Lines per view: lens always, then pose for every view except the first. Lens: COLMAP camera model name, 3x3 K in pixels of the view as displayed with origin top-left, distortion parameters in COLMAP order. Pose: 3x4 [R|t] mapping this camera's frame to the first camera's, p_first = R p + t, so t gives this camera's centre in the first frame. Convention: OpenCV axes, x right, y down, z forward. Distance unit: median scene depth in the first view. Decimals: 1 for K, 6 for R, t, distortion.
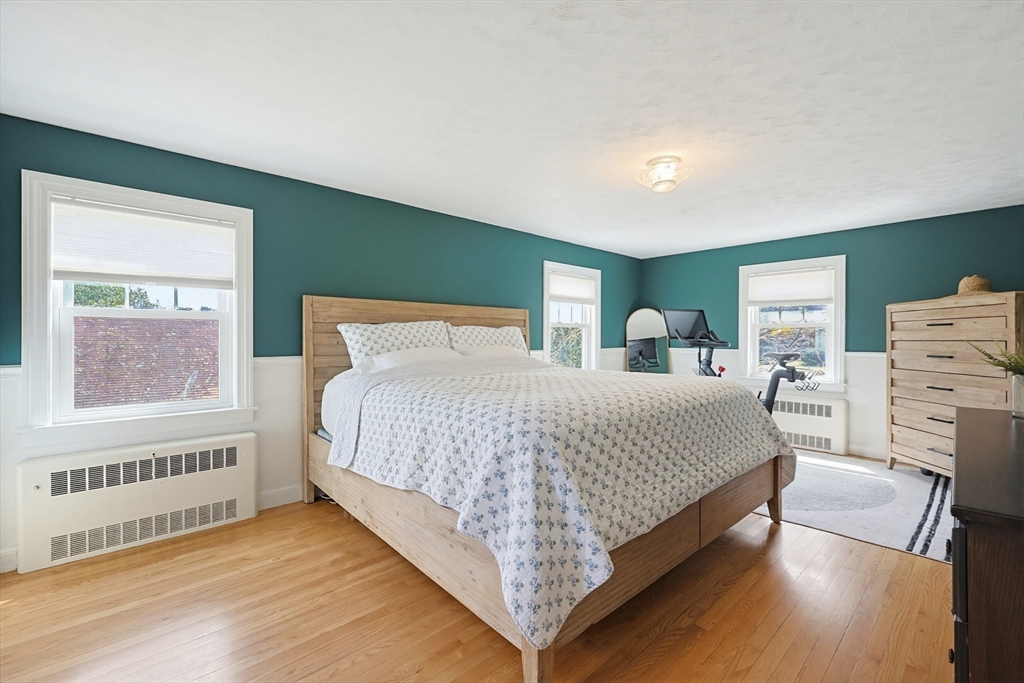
lens RADIAL K [[437.0, 0, 516.3], [0, 437.0, 335.1], [0, 0, 1]] dist [-0.000165, -0.000051]
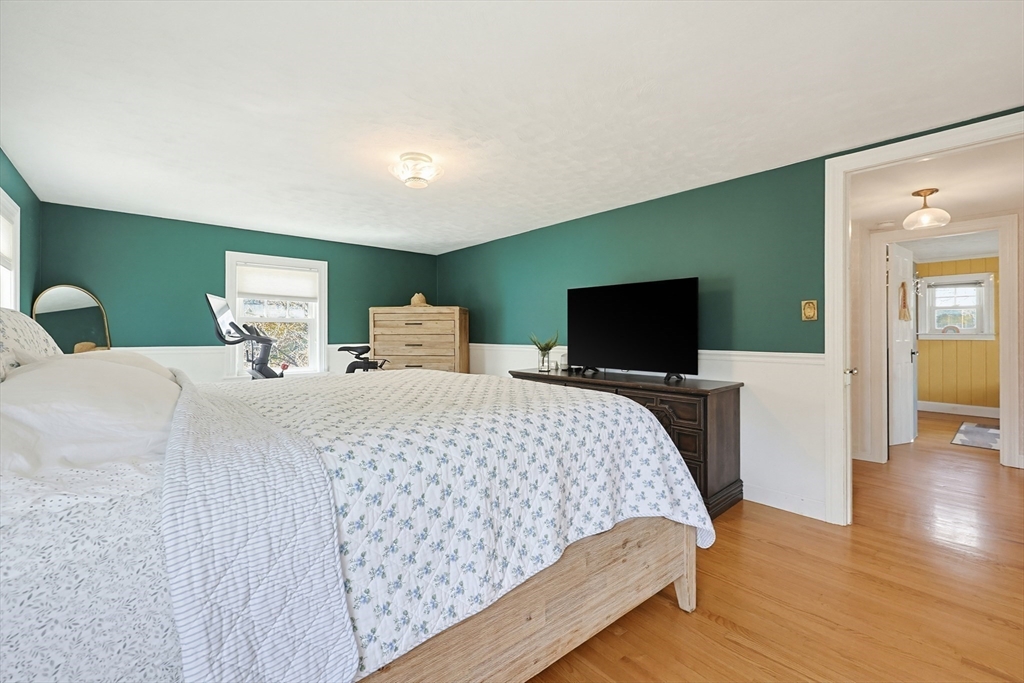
lens RADIAL K [[437.0, 0, 516.3], [0, 437.0, 335.1], [0, 0, 1]] dist [-0.000165, -0.000051]
pose [[0.025499, -0.005853, 0.999658, -0.506141], [-0.005833, 0.999965, 0.006003, 0.003141], [-0.999658, -0.005984, 0.025464, 0.573422]]
